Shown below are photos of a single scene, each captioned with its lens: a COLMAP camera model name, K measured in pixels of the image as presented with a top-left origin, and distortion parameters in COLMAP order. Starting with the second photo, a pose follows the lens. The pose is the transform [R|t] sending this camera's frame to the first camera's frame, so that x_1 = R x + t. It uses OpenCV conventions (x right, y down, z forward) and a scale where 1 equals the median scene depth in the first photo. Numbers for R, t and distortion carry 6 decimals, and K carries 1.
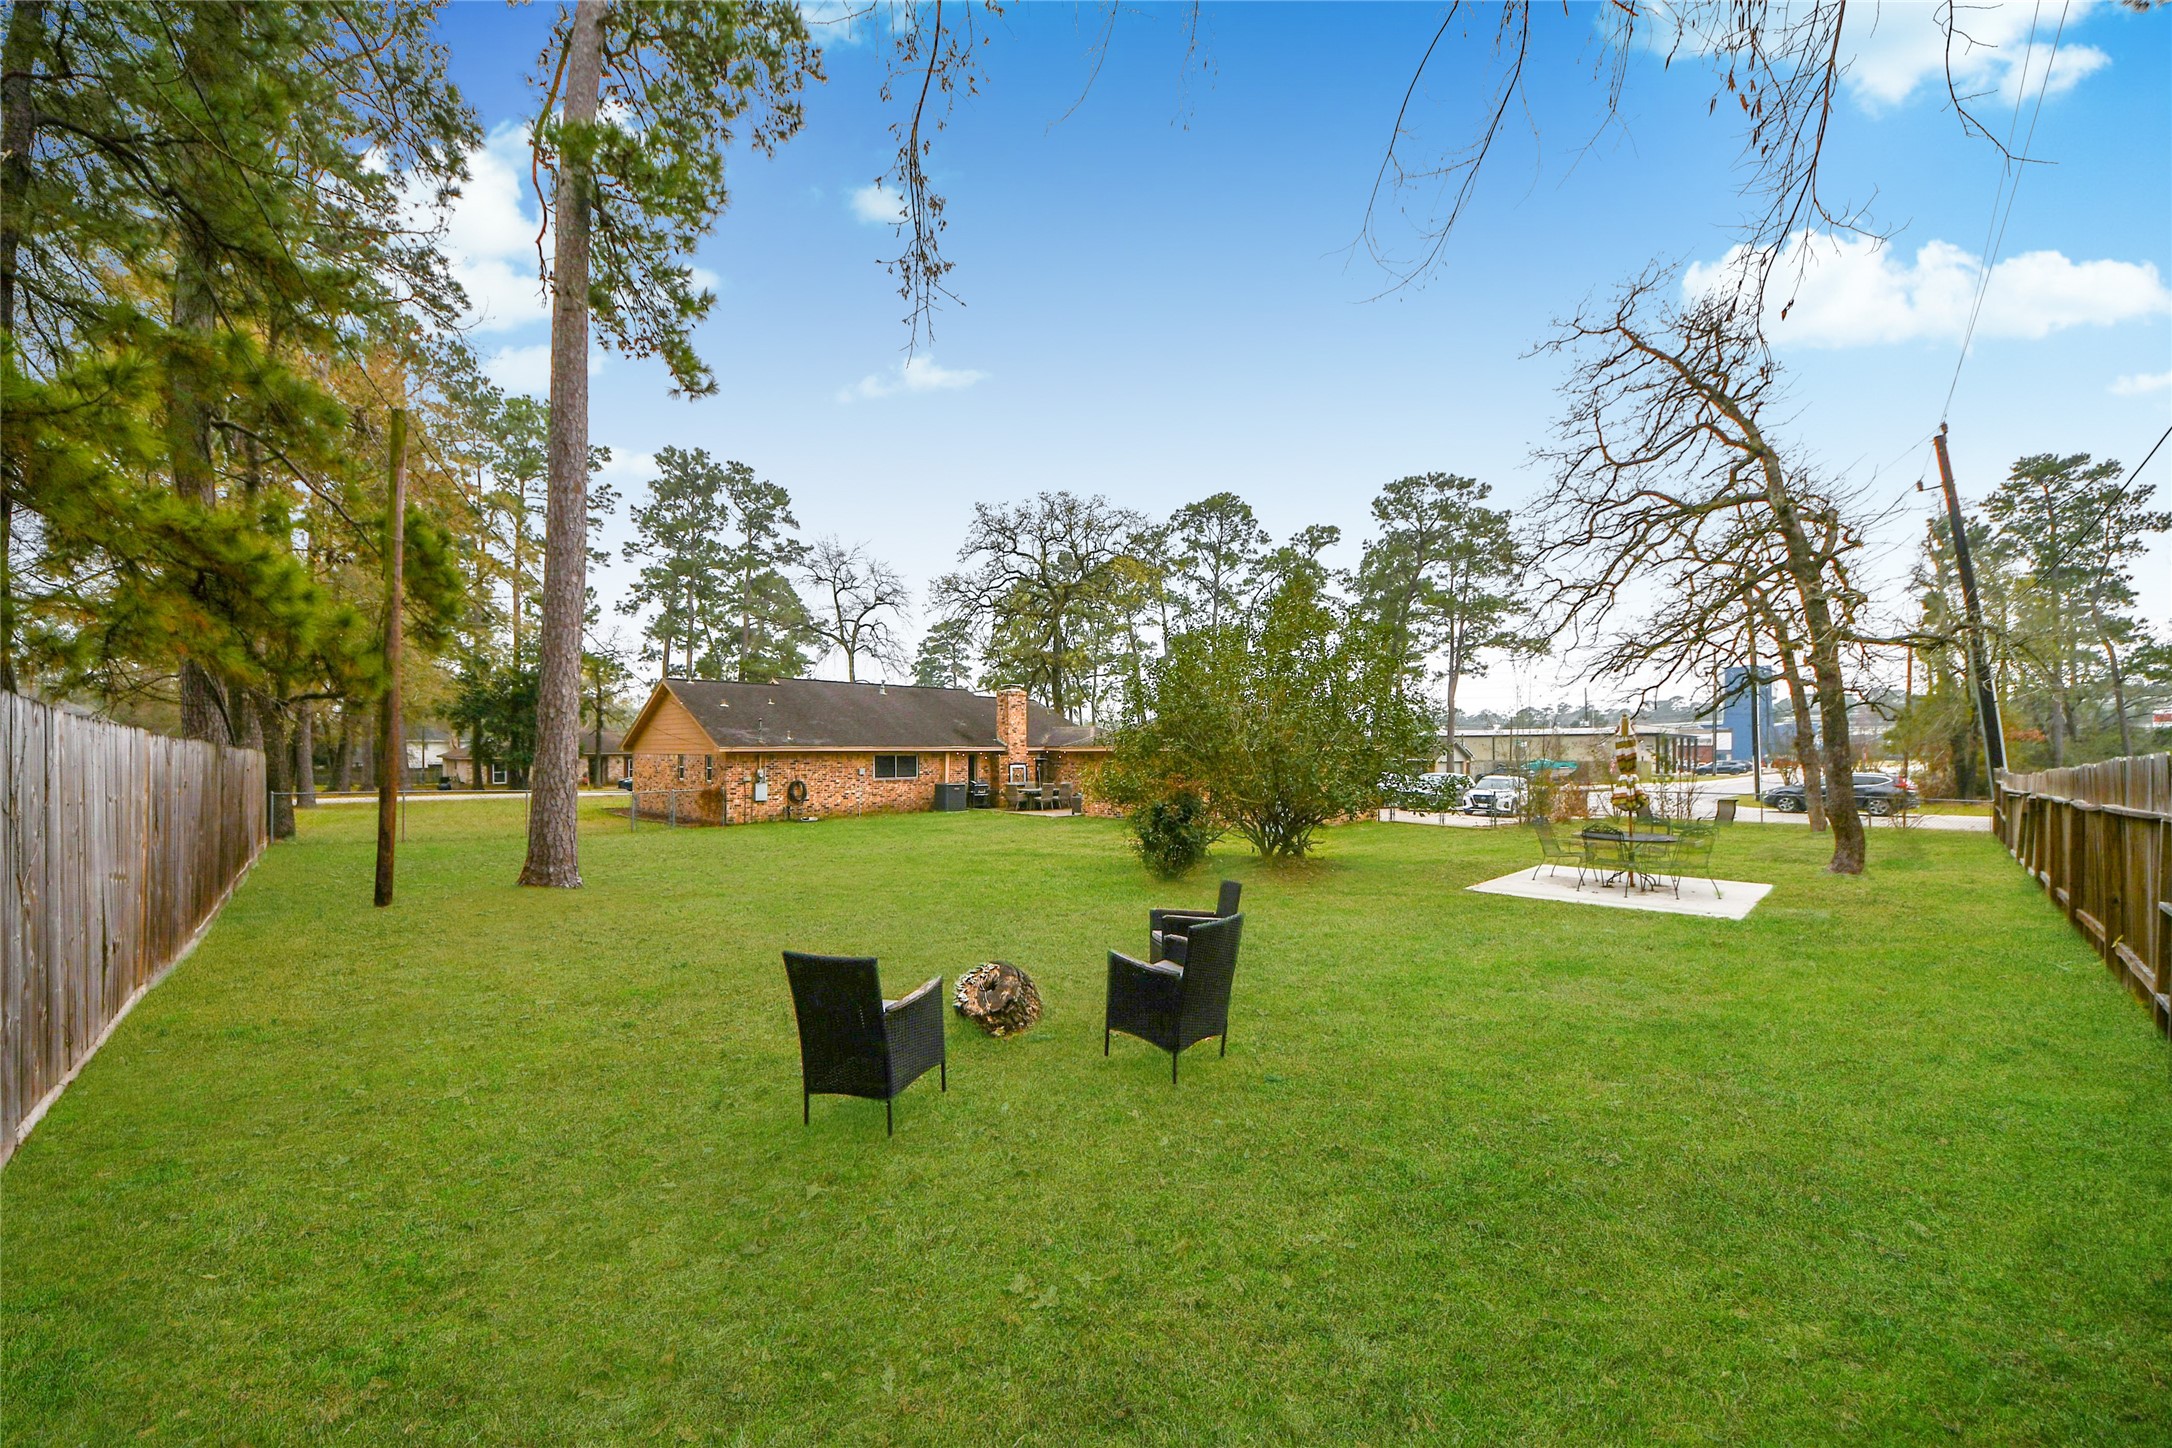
lens RADIAL K [[765.0, 0, 1079.2], [0, 765.0, 724.7], [0, 0, 1]] dist [0.061307, -0.019851]
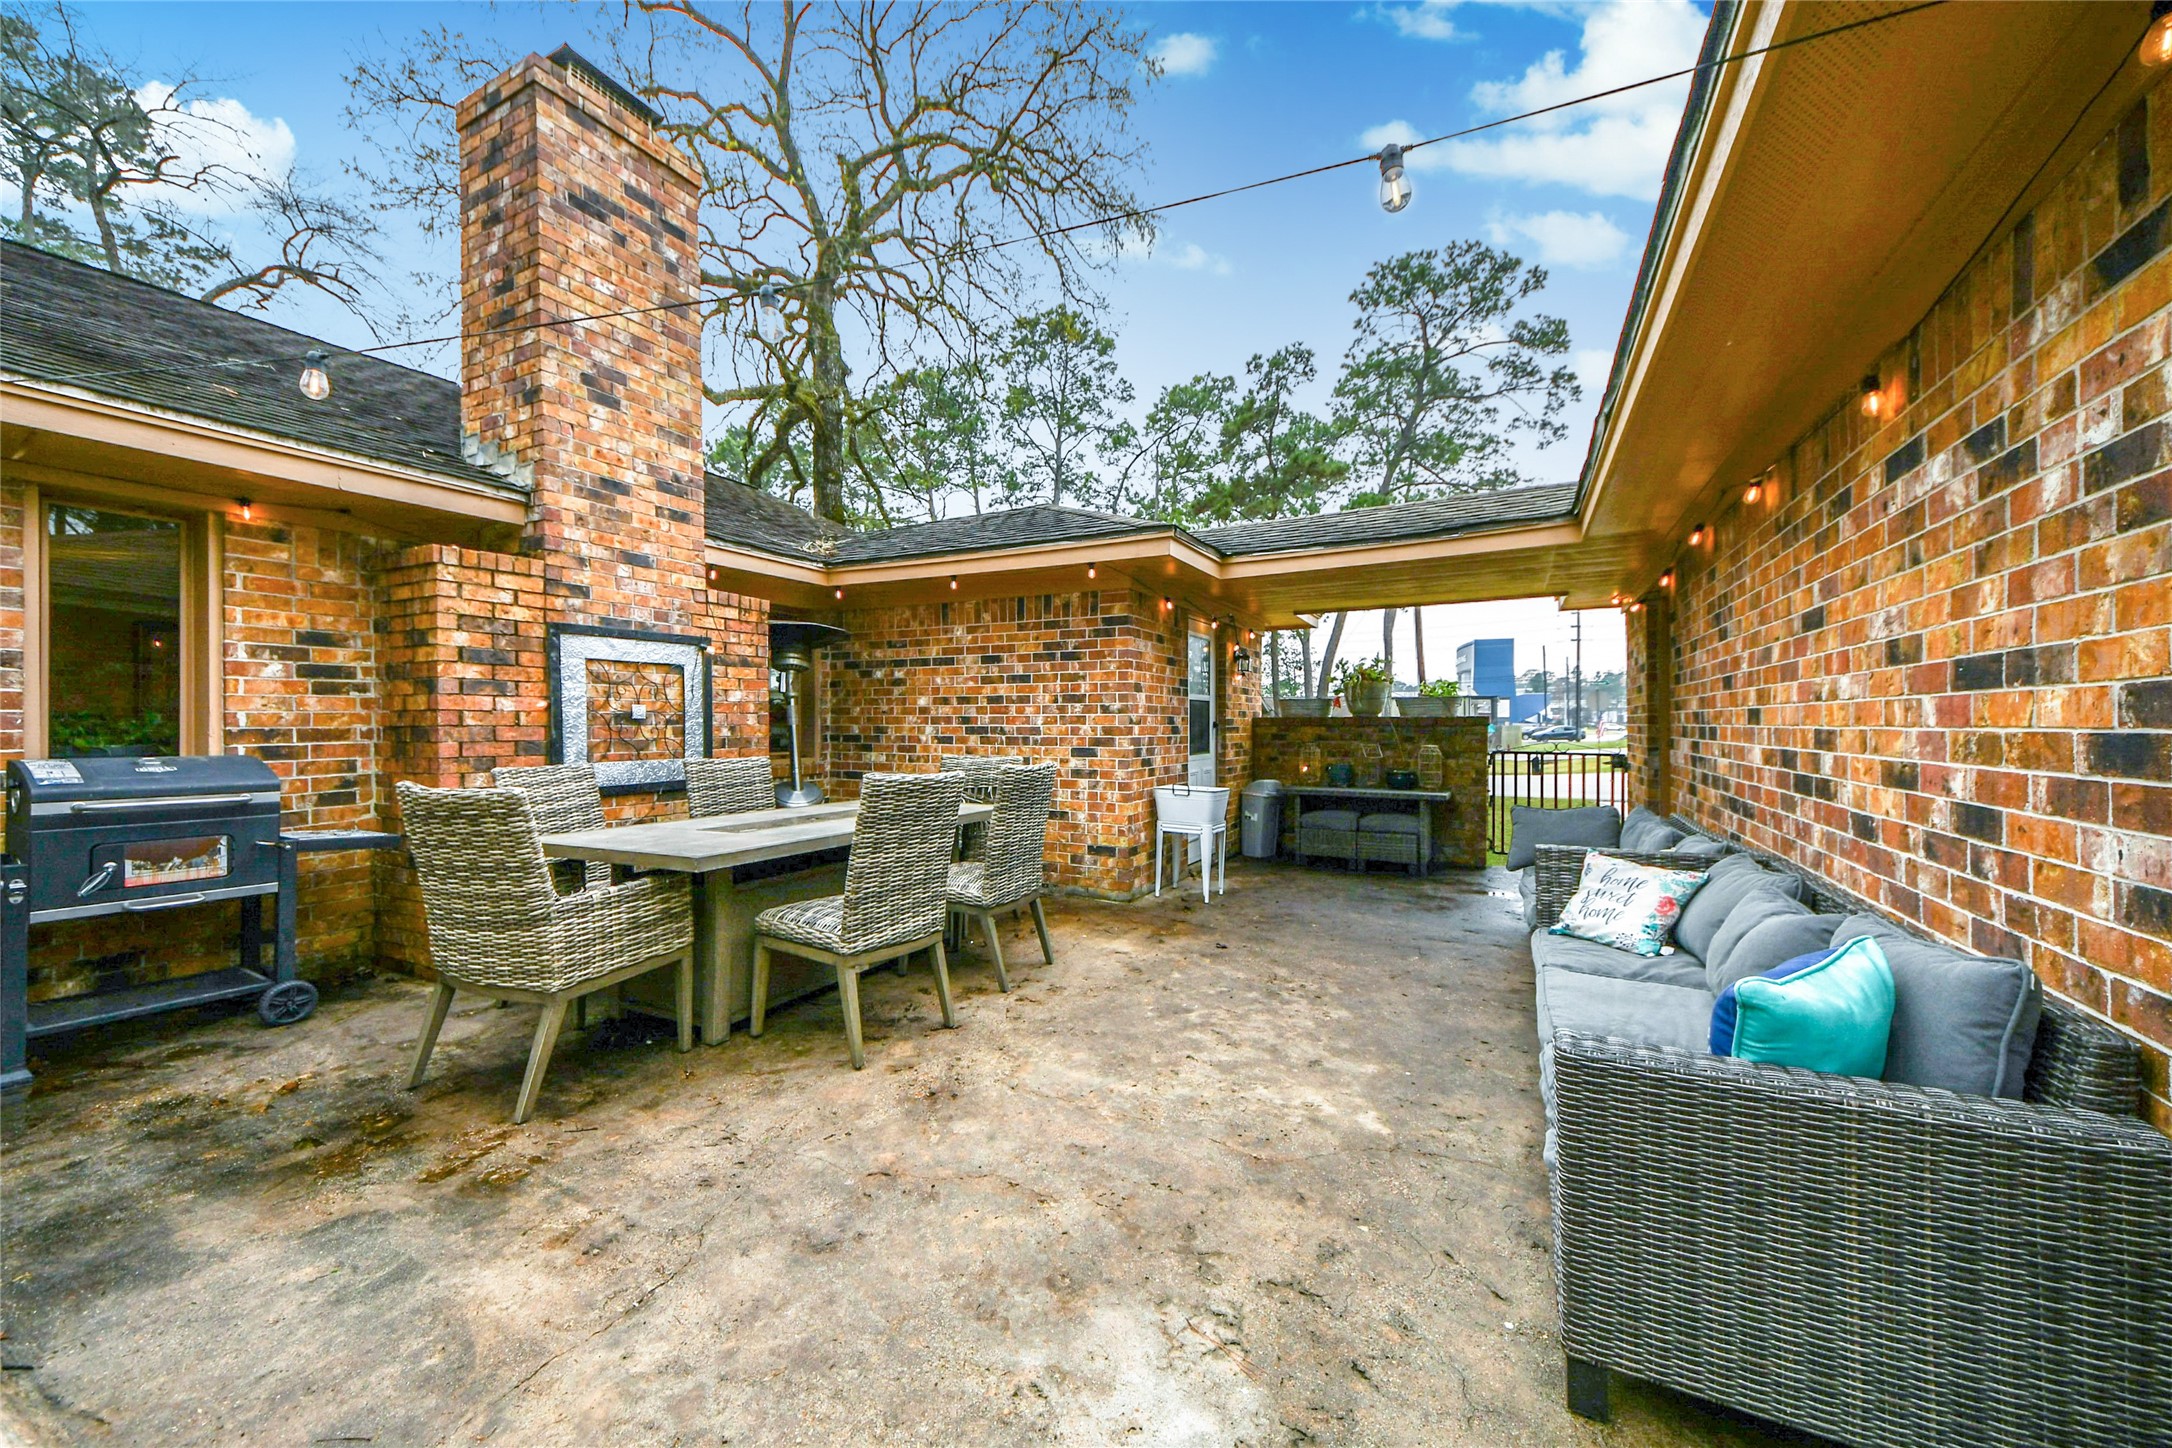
lens RADIAL K [[765.0, 0, 1079.2], [0, 765.0, 724.7], [0, 0, 1]] dist [0.061307, -0.019851]
pose [[0.945865, -0.000903, 0.324559, -0.050554], [-0.011259, 0.999303, 0.035594, 0.063839], [-0.324365, -0.037322, 0.945196, 0.866383]]
